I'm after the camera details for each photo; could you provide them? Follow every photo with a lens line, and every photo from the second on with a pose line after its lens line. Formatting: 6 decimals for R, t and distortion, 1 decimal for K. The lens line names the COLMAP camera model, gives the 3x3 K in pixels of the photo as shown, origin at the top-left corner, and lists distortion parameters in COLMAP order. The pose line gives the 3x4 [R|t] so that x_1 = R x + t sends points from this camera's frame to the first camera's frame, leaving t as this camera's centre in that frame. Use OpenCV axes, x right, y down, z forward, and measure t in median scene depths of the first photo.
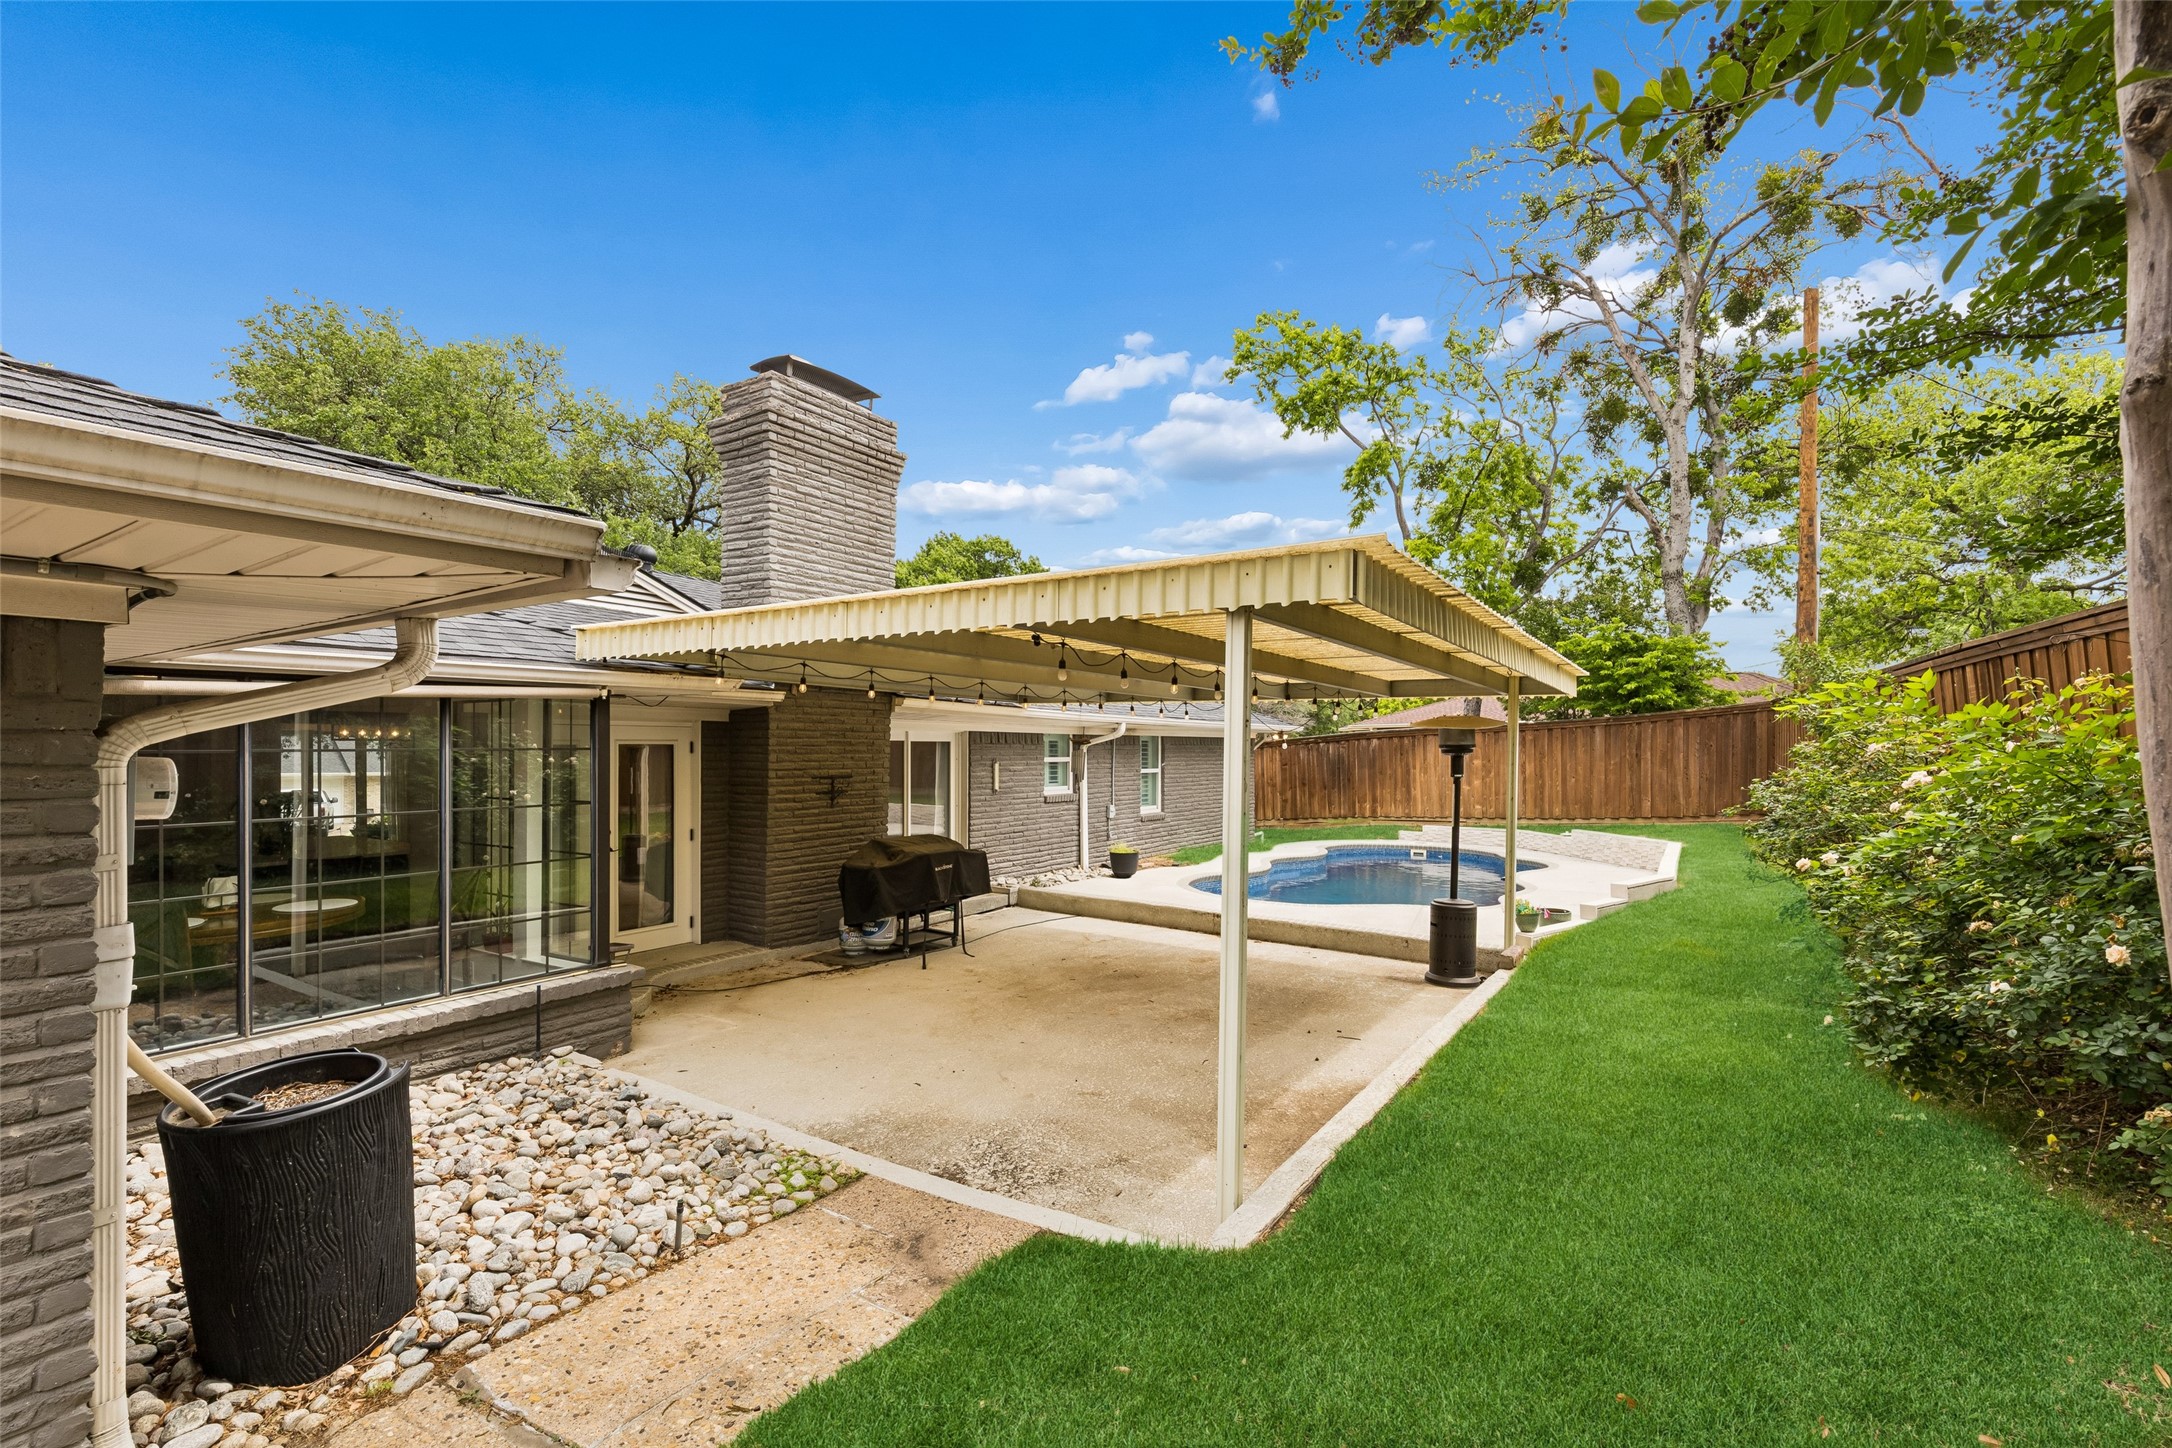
lens RADIAL K [[975.4, 0, 1086.1], [0, 975.4, 735.2], [0, 0, 1]] dist [0.003647, -0.000413]
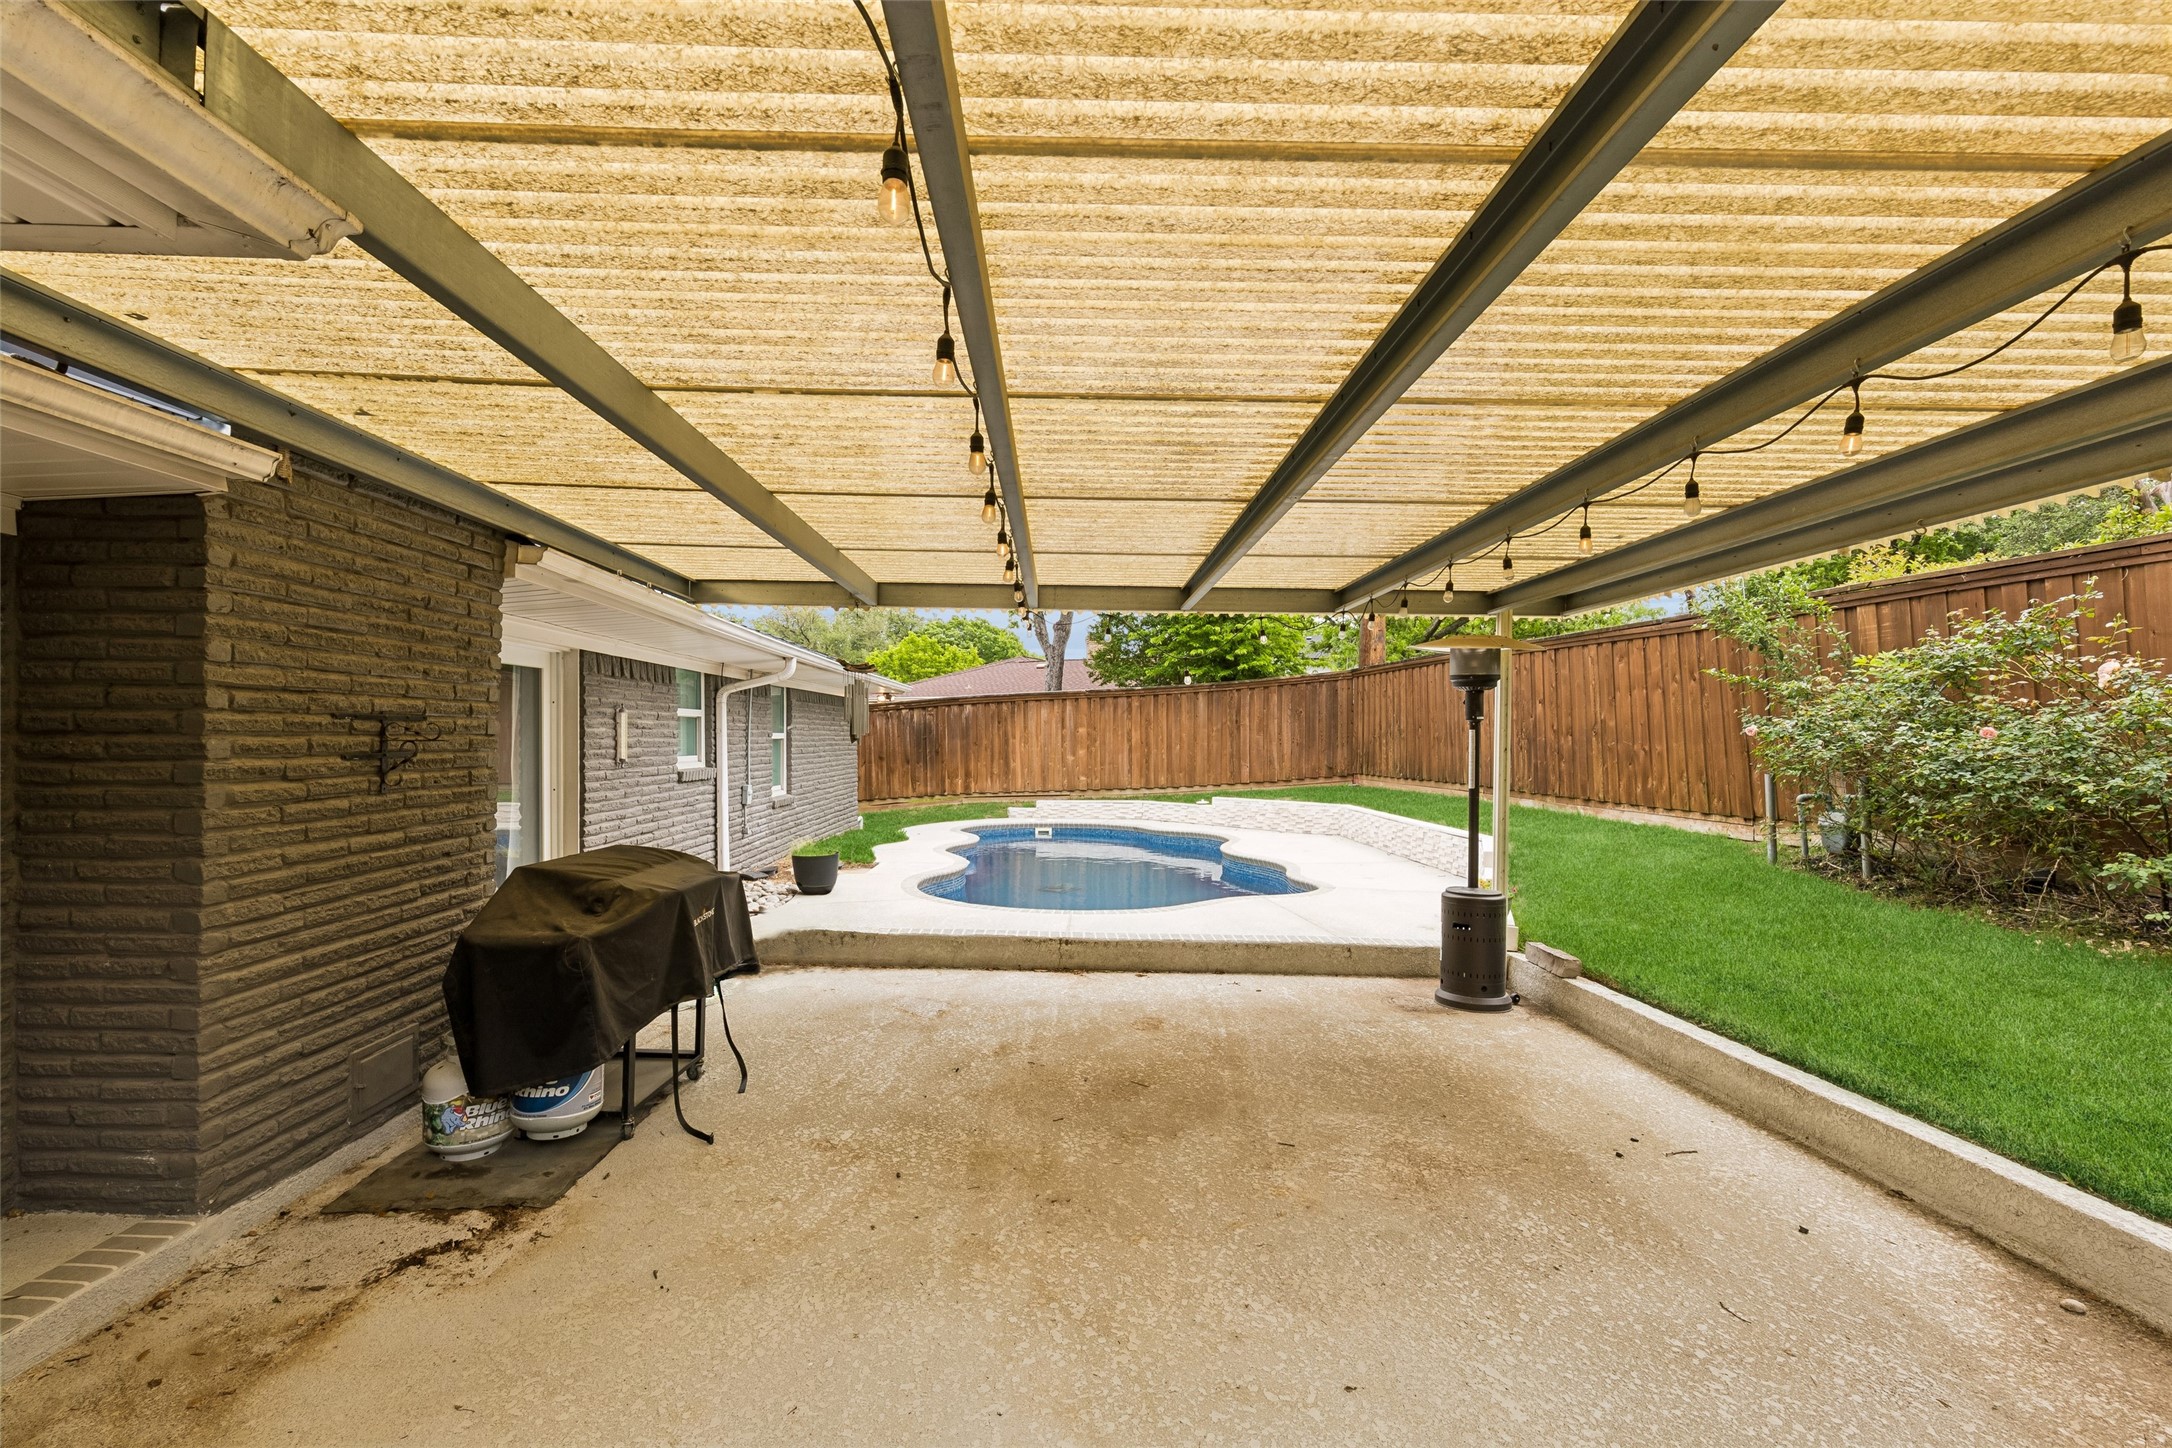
lens RADIAL K [[975.4, 0, 1088.3], [0, 975.4, 734.4], [0, 0, 1]] dist [0.003647, -0.000413]
pose [[0.832730, -0.001516, 0.553678, -0.134986], [-0.007372, 0.999877, 0.013824, 0.023883], [-0.553631, -0.015593, 0.832616, 0.287624]]
